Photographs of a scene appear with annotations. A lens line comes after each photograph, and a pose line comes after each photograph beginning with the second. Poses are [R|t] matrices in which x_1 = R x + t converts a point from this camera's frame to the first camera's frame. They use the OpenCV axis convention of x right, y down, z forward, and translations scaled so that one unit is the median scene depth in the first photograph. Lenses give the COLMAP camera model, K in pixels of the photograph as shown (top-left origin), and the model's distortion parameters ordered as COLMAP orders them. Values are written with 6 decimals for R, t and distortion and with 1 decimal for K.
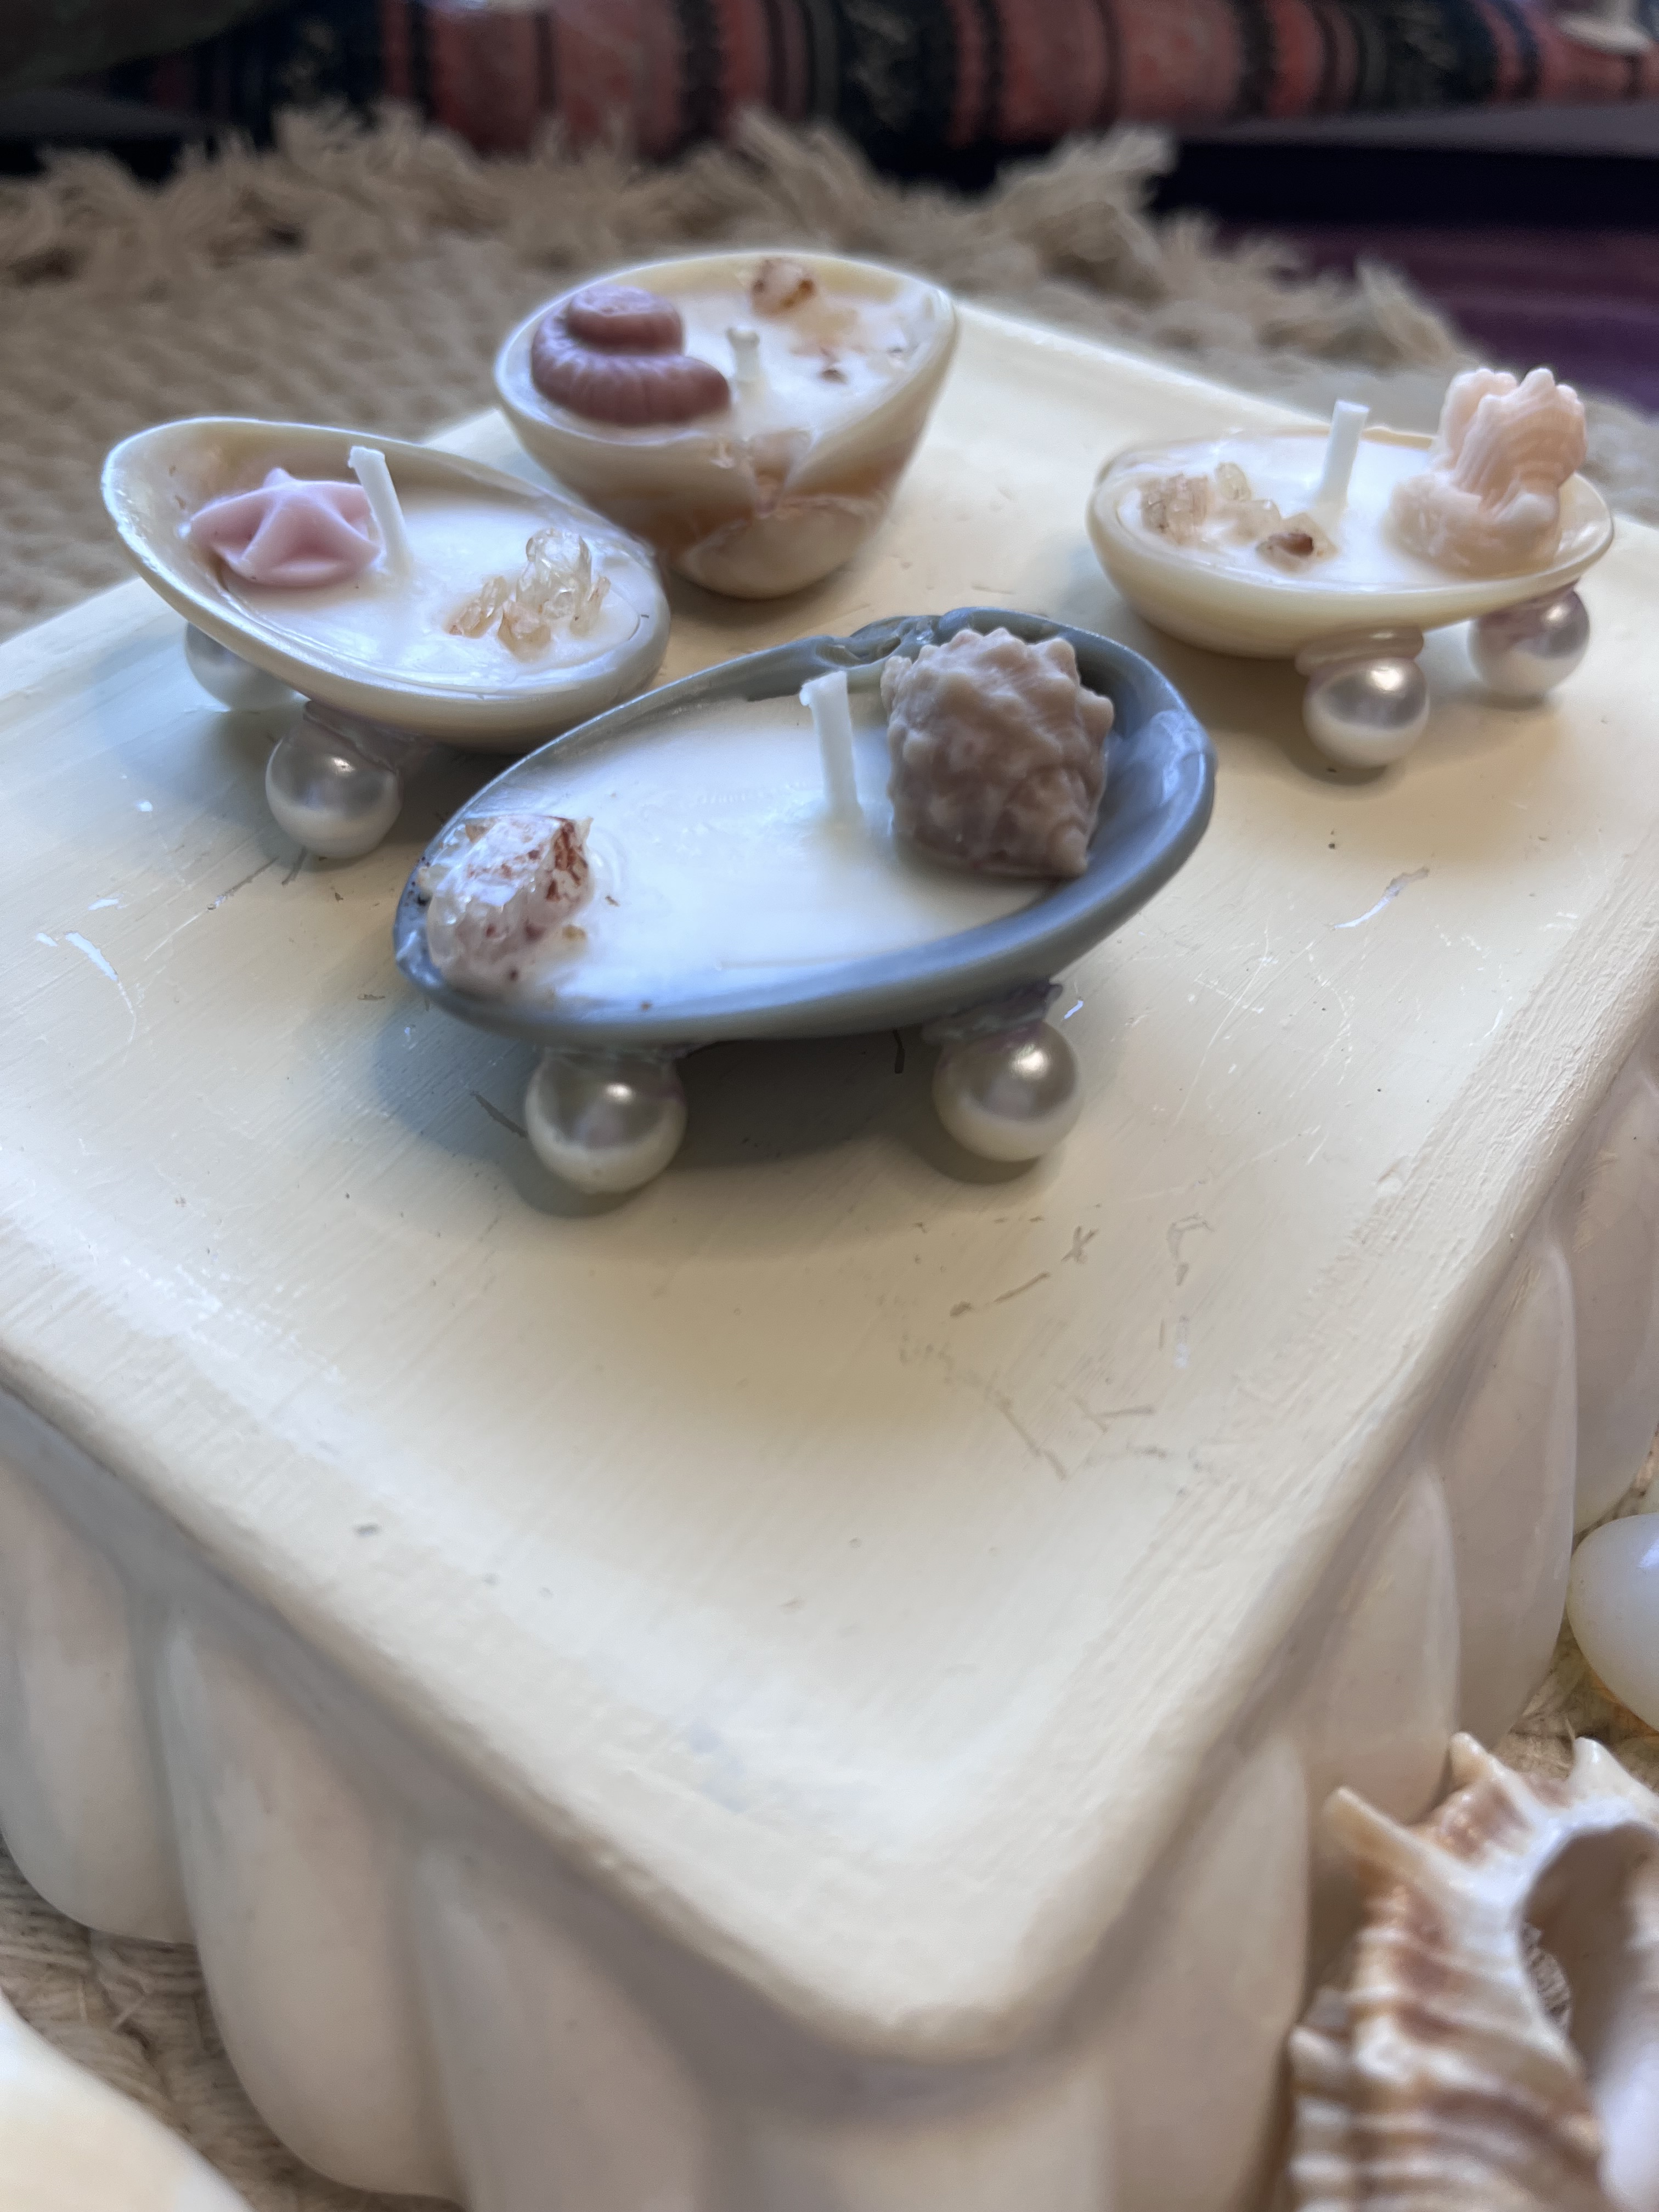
lens RADIAL K [[1763.8, 0, 807.8], [0, 1763.8, 1096.0], [0, 0, 1]] dist [0.015534, -0.081956]
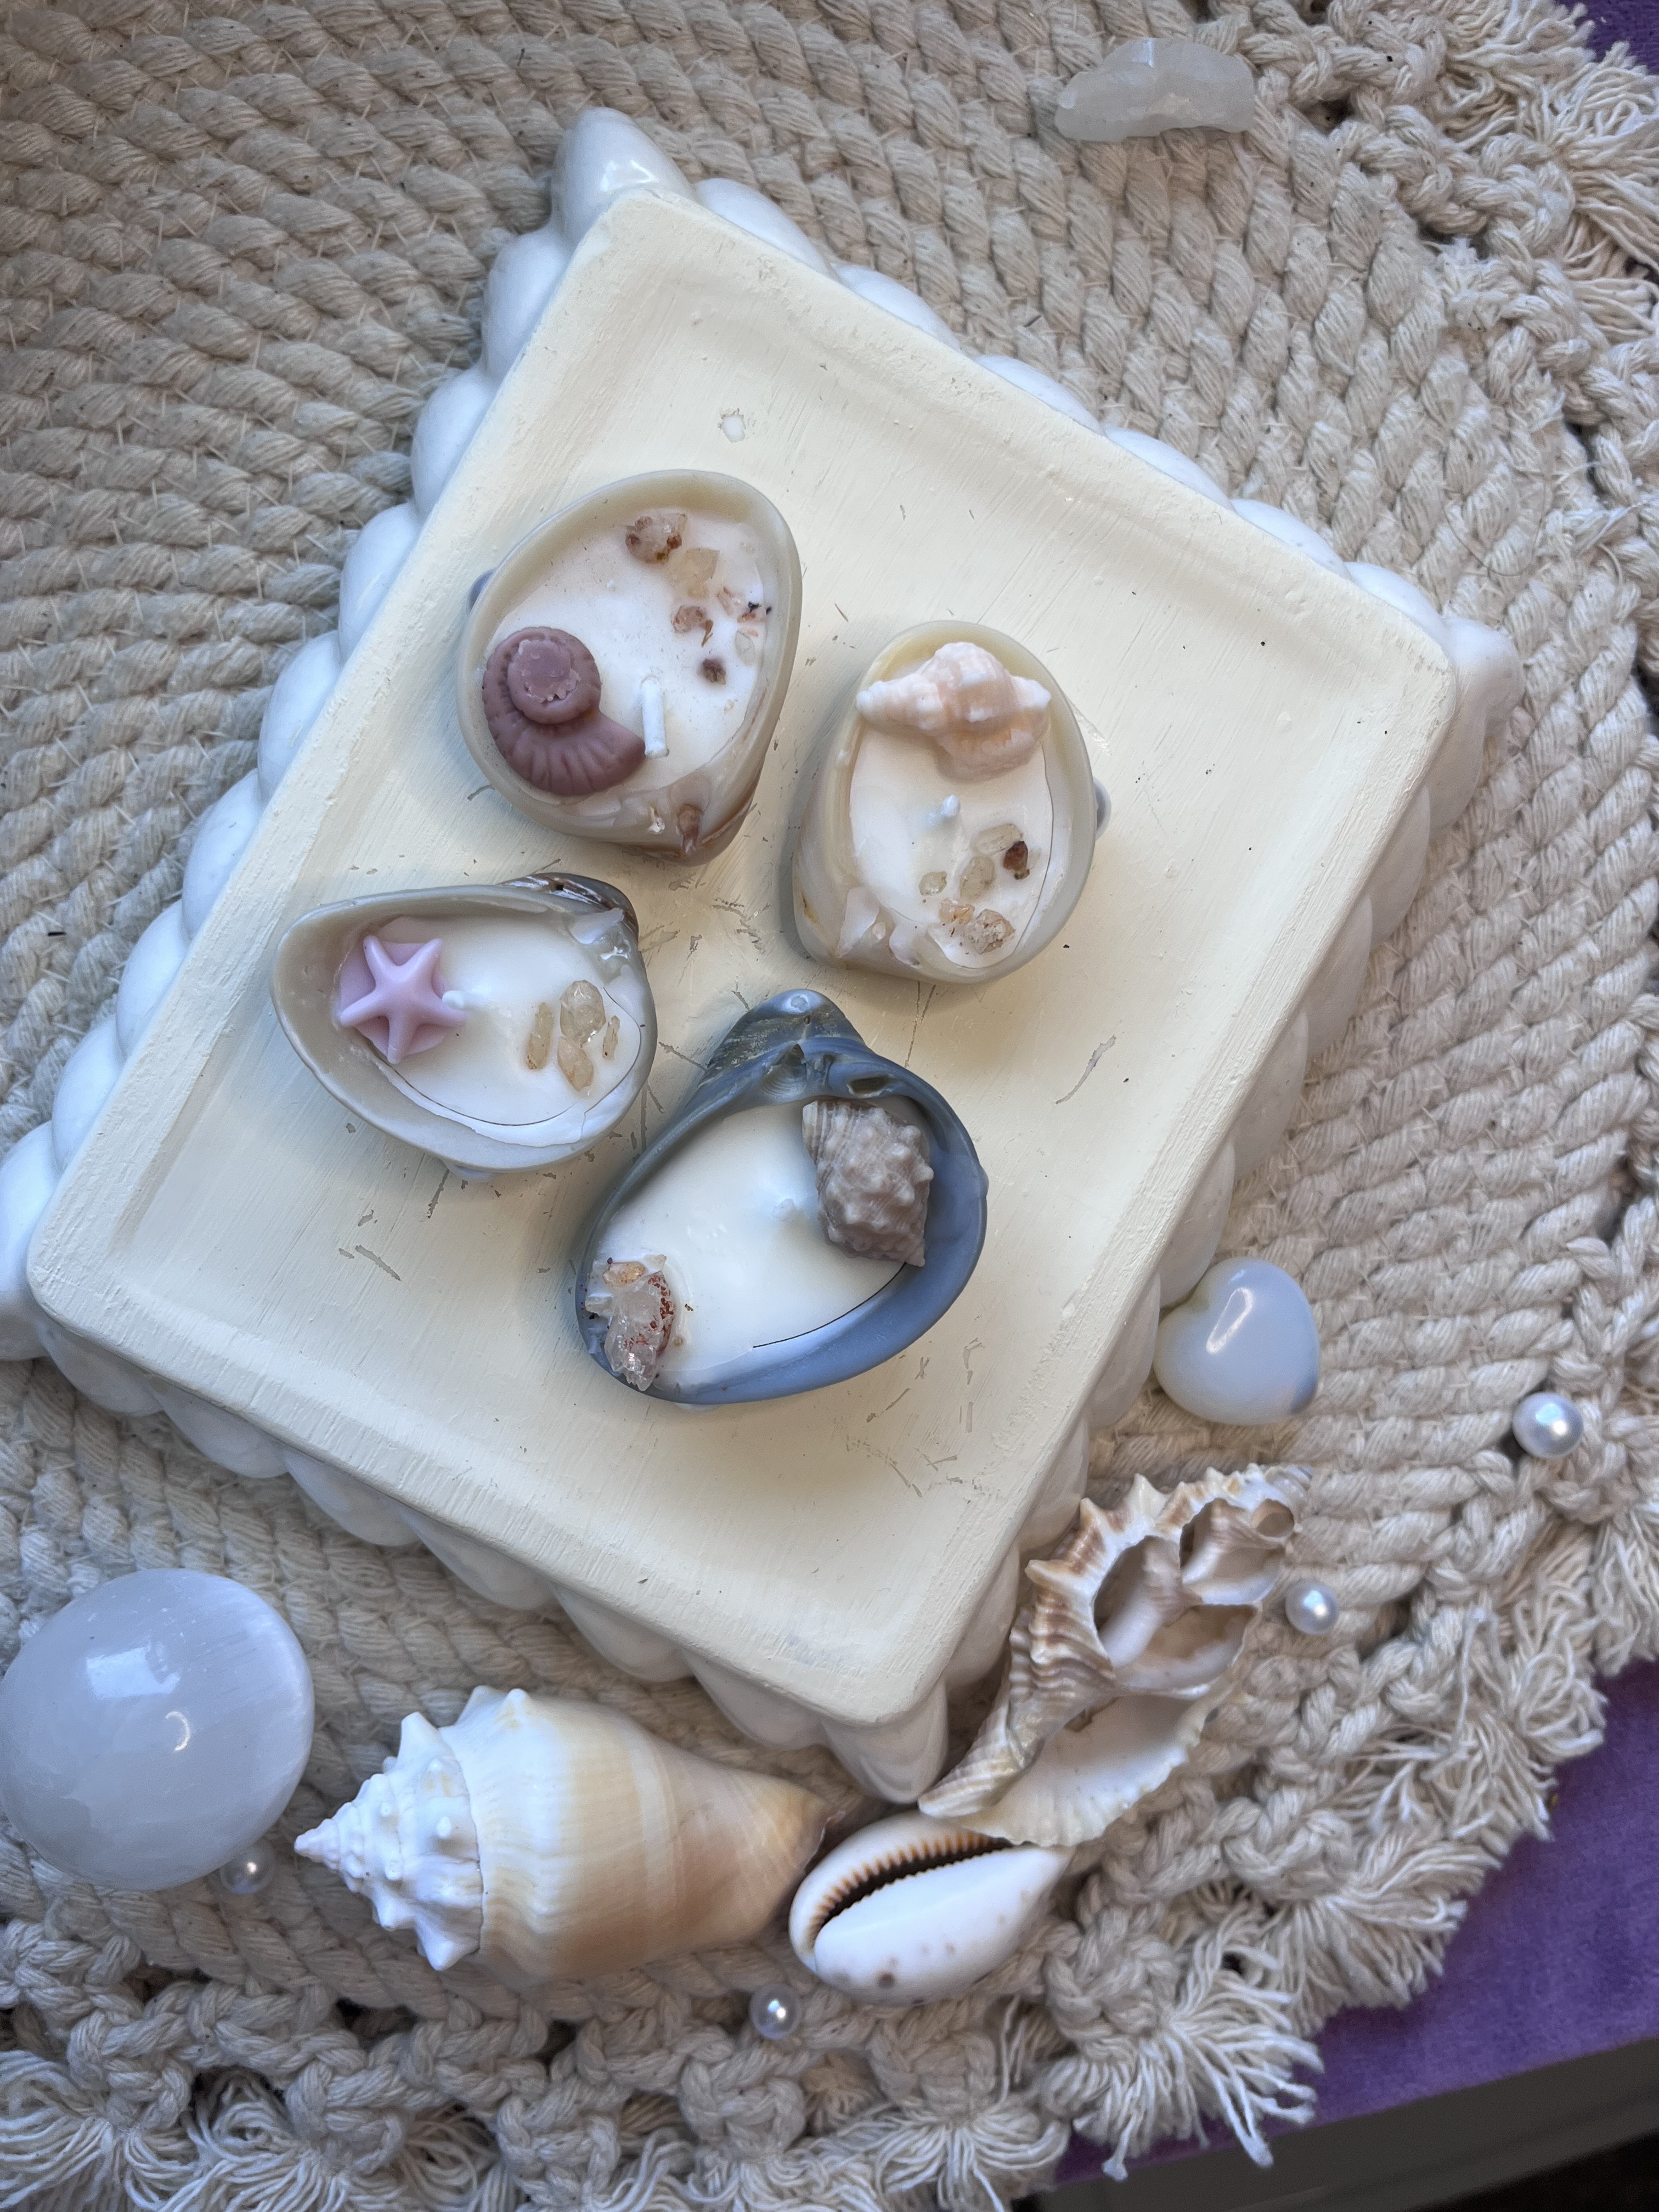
lens RADIAL K [[1699.5, 0, 834.2], [0, 1699.5, 1109.2], [0, 0, 1]] dist [0.022216, -0.069889]
pose [[0.988801, -0.142412, 0.044631, 0.001645], [0.066173, 0.686412, 0.724196, -1.439088], [-0.133770, -0.713132, 0.688148, -0.151804]]
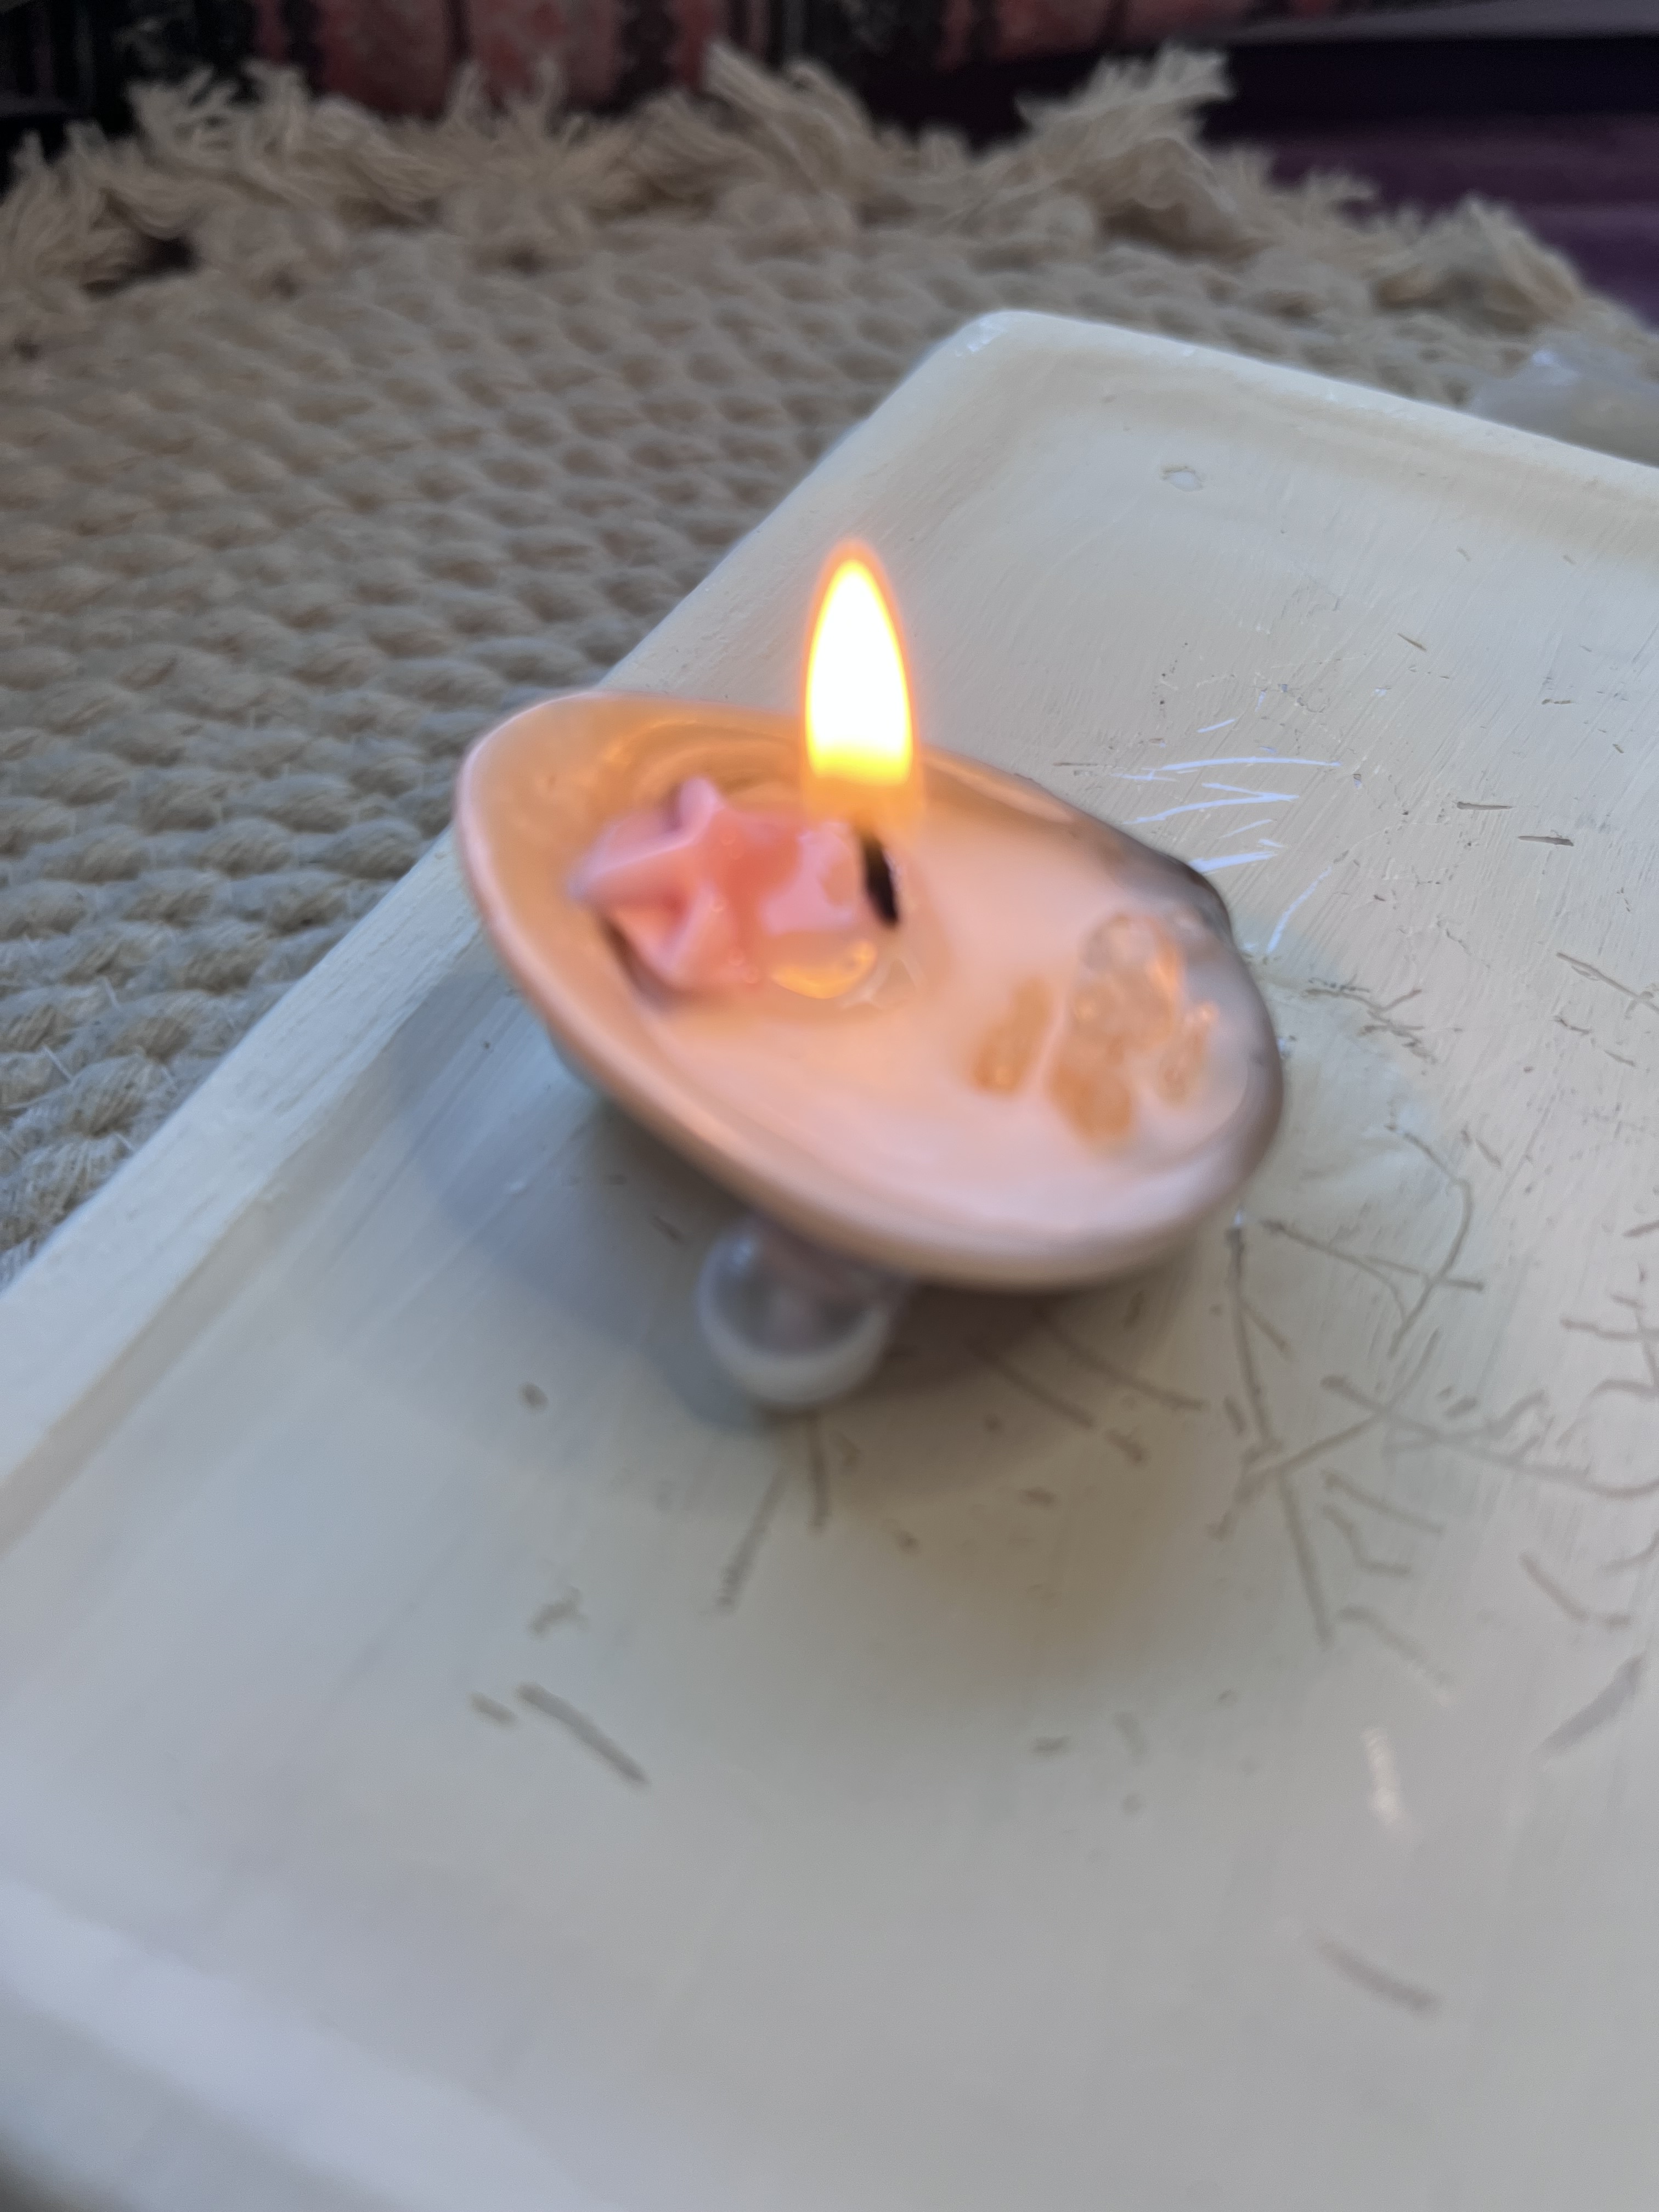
lens RADIAL K [[1779.7, 0, 830.2], [0, 1779.7, 1087.2], [0, 0, 1]] dist [-0.029097, -0.001722]
pose [[0.984615, -0.128108, 0.118836, -0.367349], [0.119657, 0.989922, 0.075742, -0.351135], [-0.127342, -0.060358, 0.990021, 0.384364]]
